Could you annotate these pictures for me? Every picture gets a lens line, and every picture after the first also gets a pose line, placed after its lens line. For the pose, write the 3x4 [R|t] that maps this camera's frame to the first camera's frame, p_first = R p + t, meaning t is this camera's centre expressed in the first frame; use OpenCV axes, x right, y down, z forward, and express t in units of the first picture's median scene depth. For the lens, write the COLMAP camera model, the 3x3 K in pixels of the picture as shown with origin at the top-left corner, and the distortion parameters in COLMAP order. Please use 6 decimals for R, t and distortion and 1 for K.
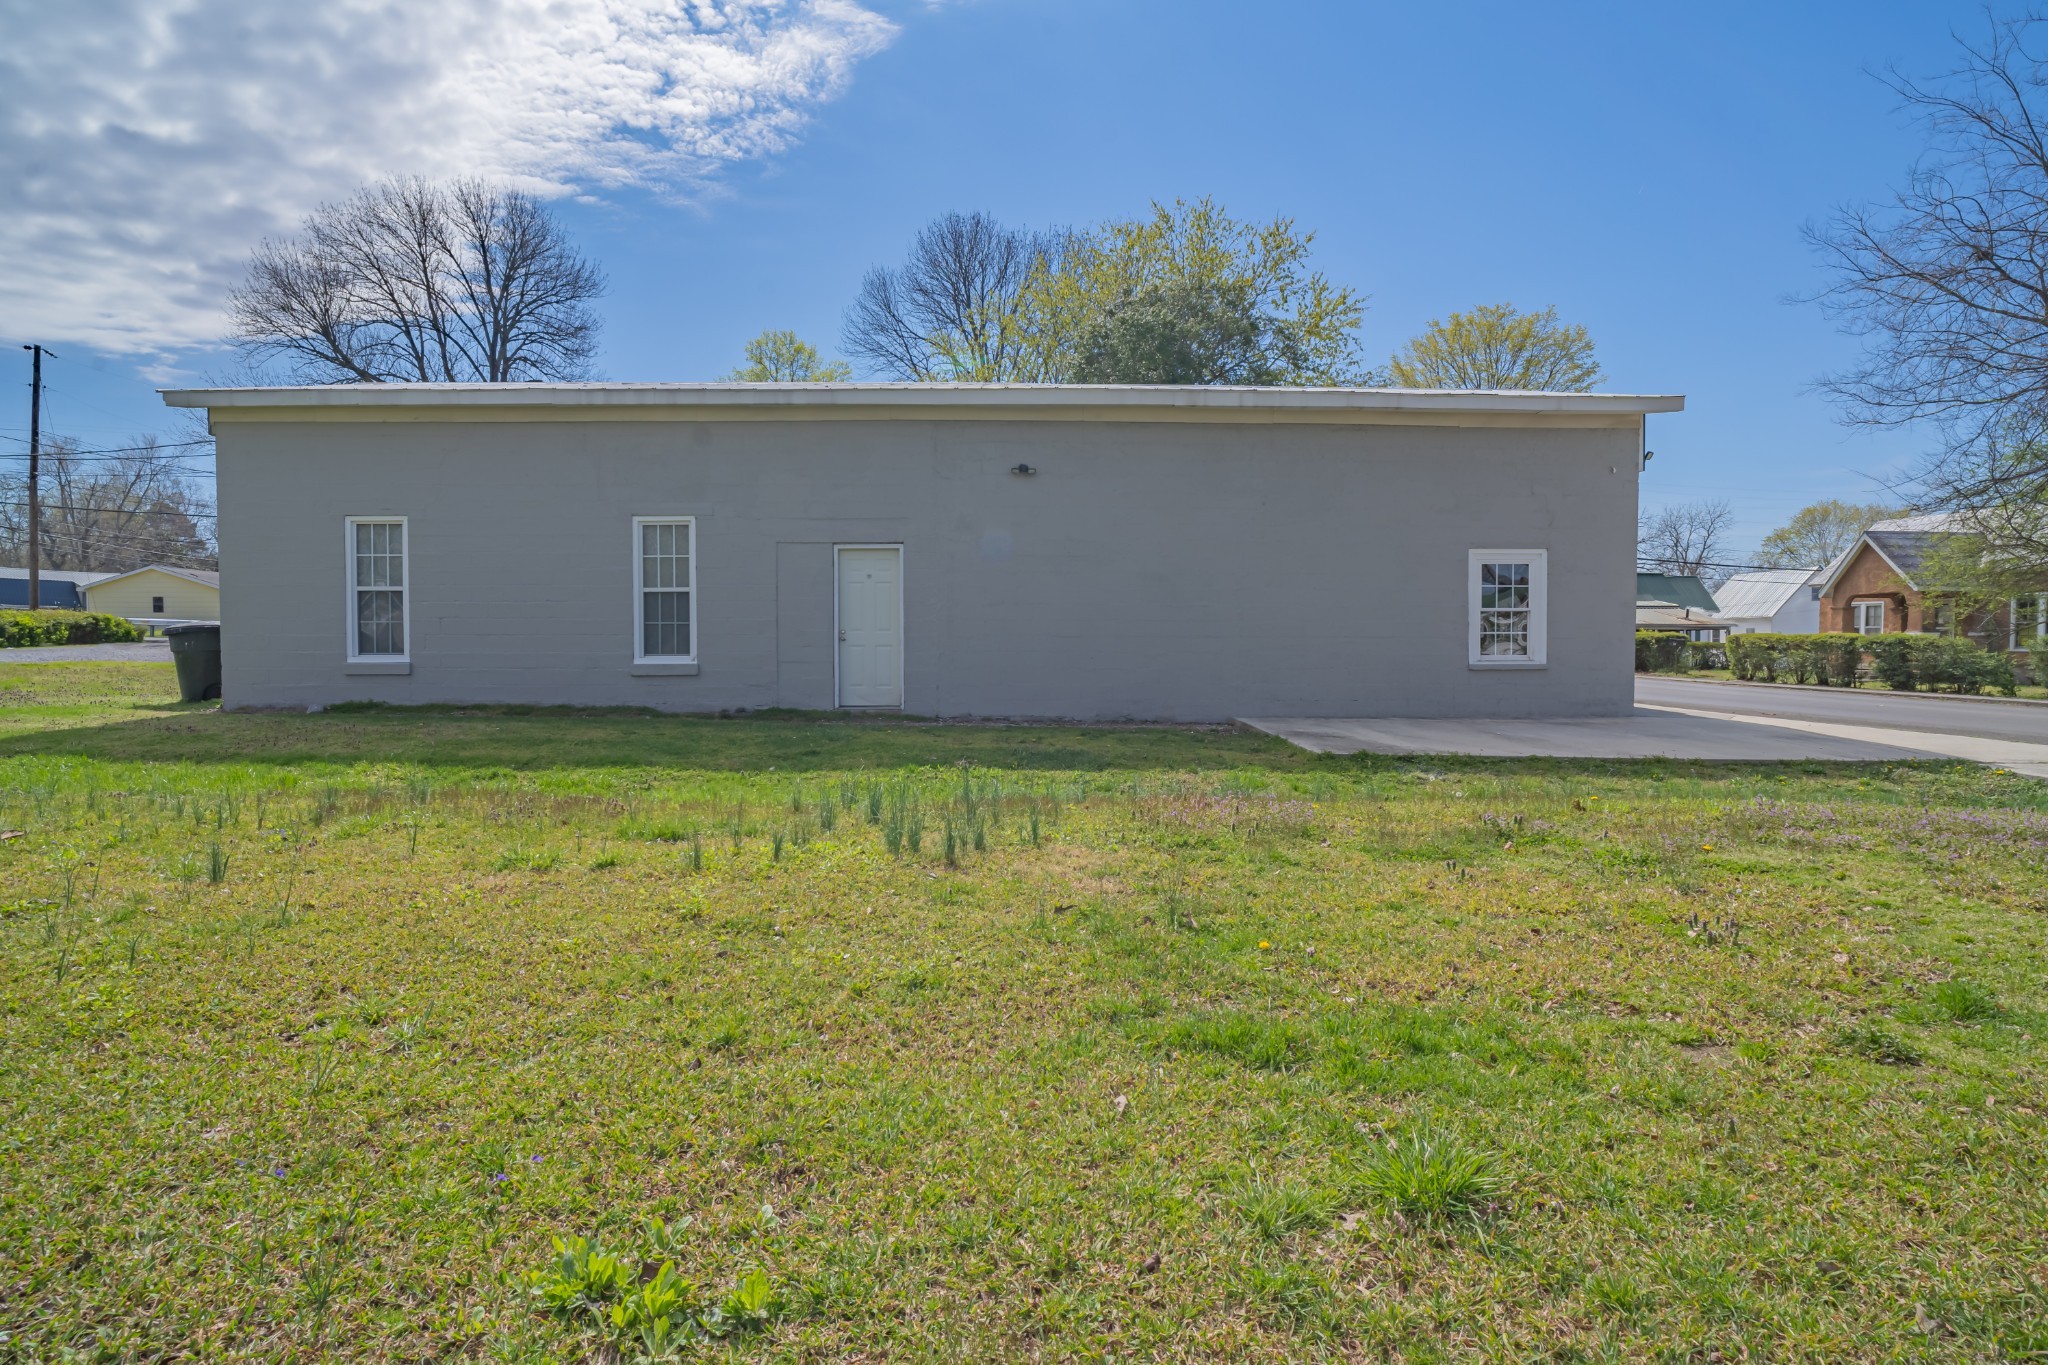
lens RADIAL K [[1053.7, 0, 1024.0], [0, 1053.7, 682.5], [0, 0, 1]] dist [-0.000610, 0.007973]
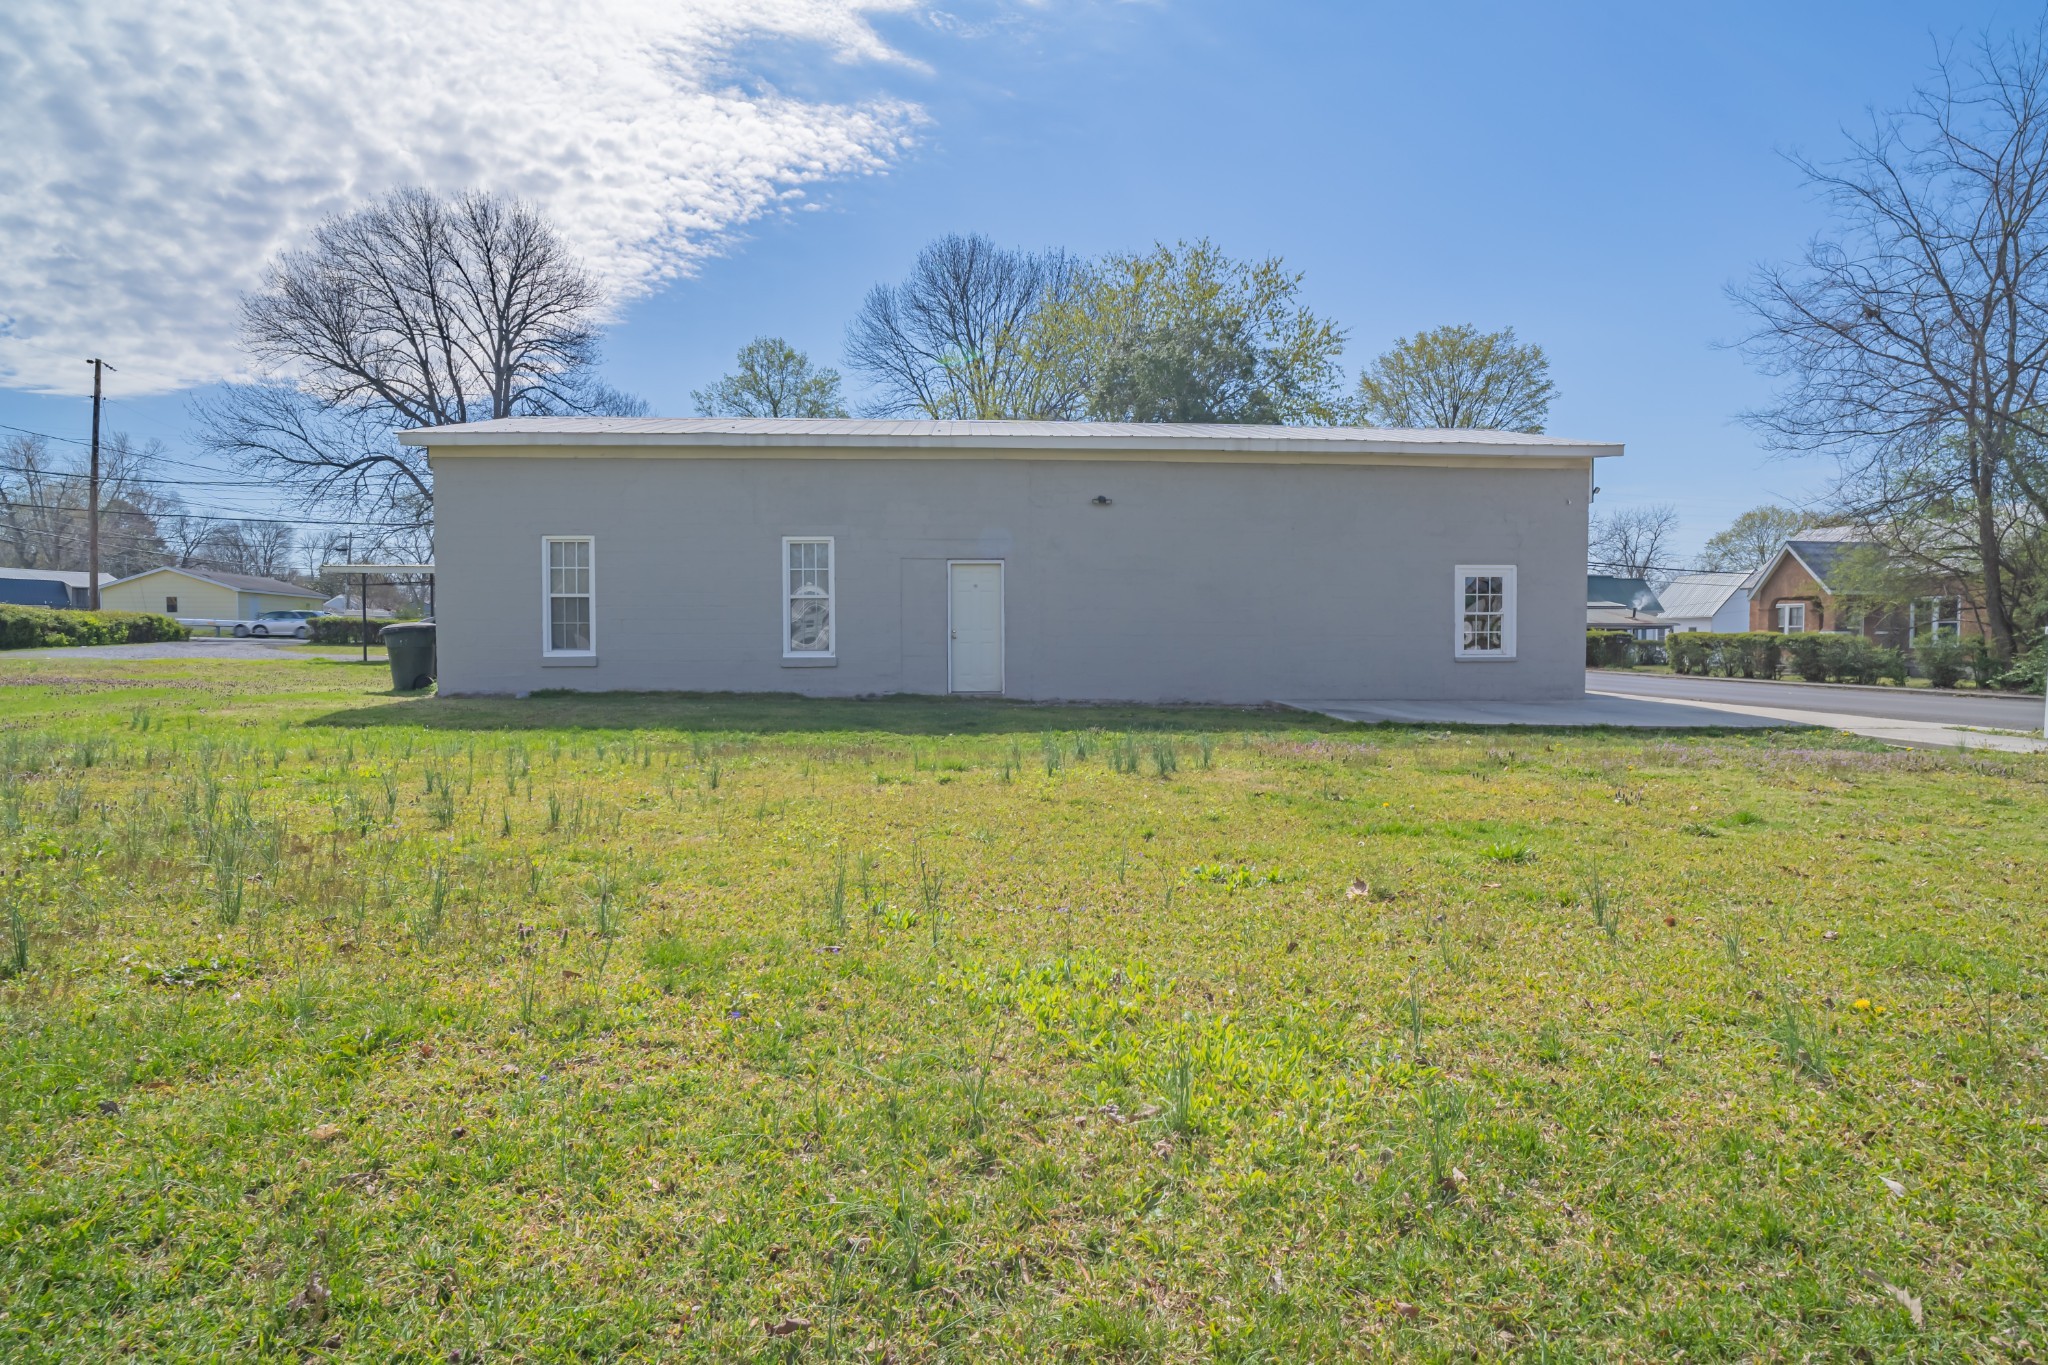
lens RADIAL K [[1047.7, 0, 1024.0], [0, 1047.7, 682.5], [0, 0, 1]] dist [0.003968, -0.000674]
pose [[0.999456, -0.001874, 0.032926, -0.050273], [0.001831, 0.999997, 0.001349, 0.003951], [-0.032928, -0.001288, 0.999457, -0.087104]]
